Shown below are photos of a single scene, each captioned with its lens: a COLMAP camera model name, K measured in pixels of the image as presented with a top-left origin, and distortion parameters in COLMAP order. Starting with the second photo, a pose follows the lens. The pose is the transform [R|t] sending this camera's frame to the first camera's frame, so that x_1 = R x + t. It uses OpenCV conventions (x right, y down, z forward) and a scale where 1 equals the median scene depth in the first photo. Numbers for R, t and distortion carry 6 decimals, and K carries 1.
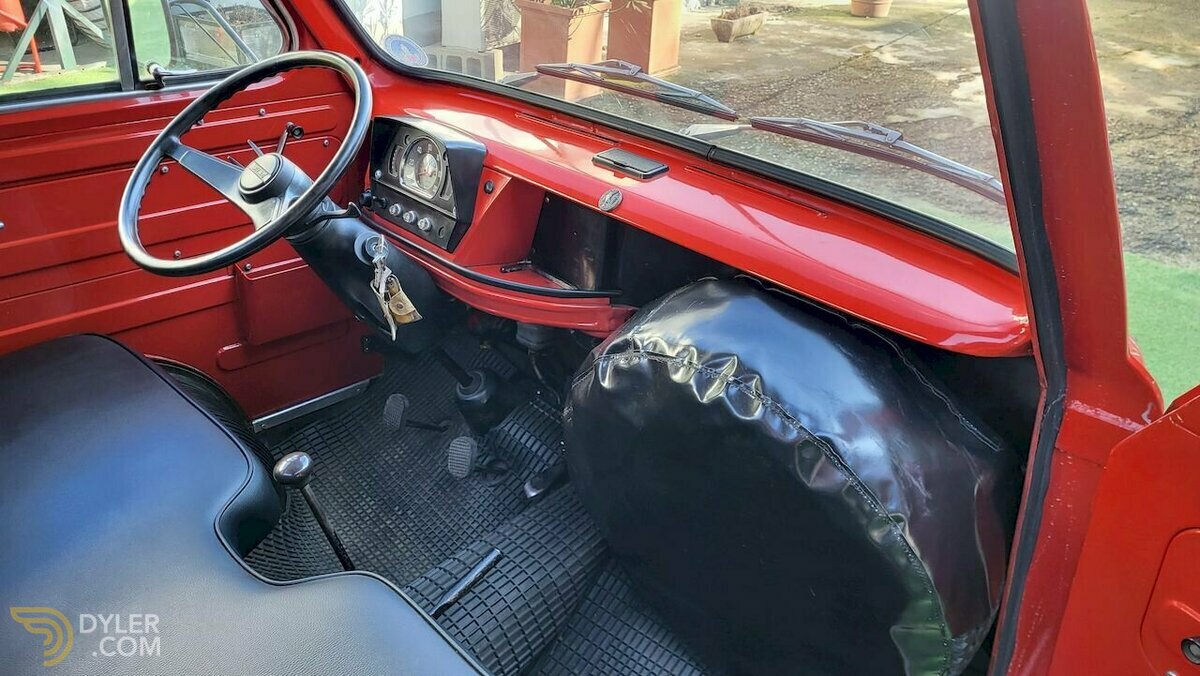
lens RADIAL K [[951.9, 0, 600.0], [0, 951.9, 338.0], [0, 0, 1]] dist [0.049545, -0.004569]
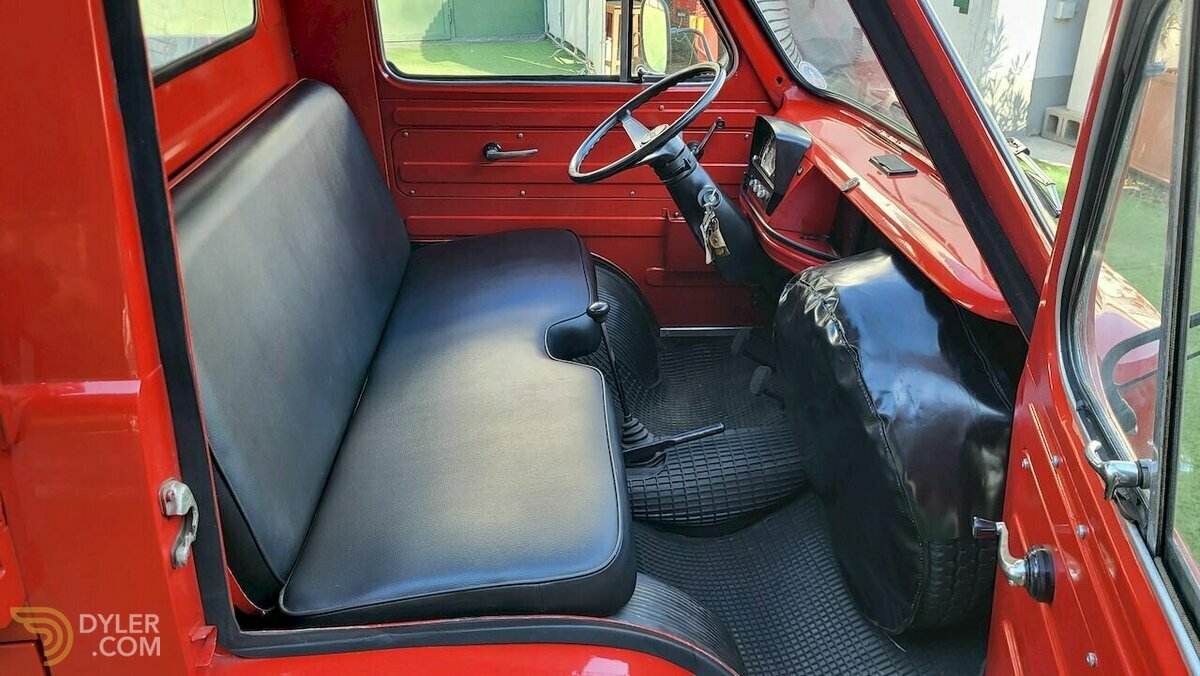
lens RADIAL K [[951.9, 0, 600.0], [0, 951.9, 338.0], [0, 0, 1]] dist [0.049545, -0.004569]
pose [[0.771898, 0.253657, -0.582951, 0.500038], [-0.284065, 0.957941, 0.040688, 0.092223], [0.568754, 0.134189, 0.811488, -0.233568]]
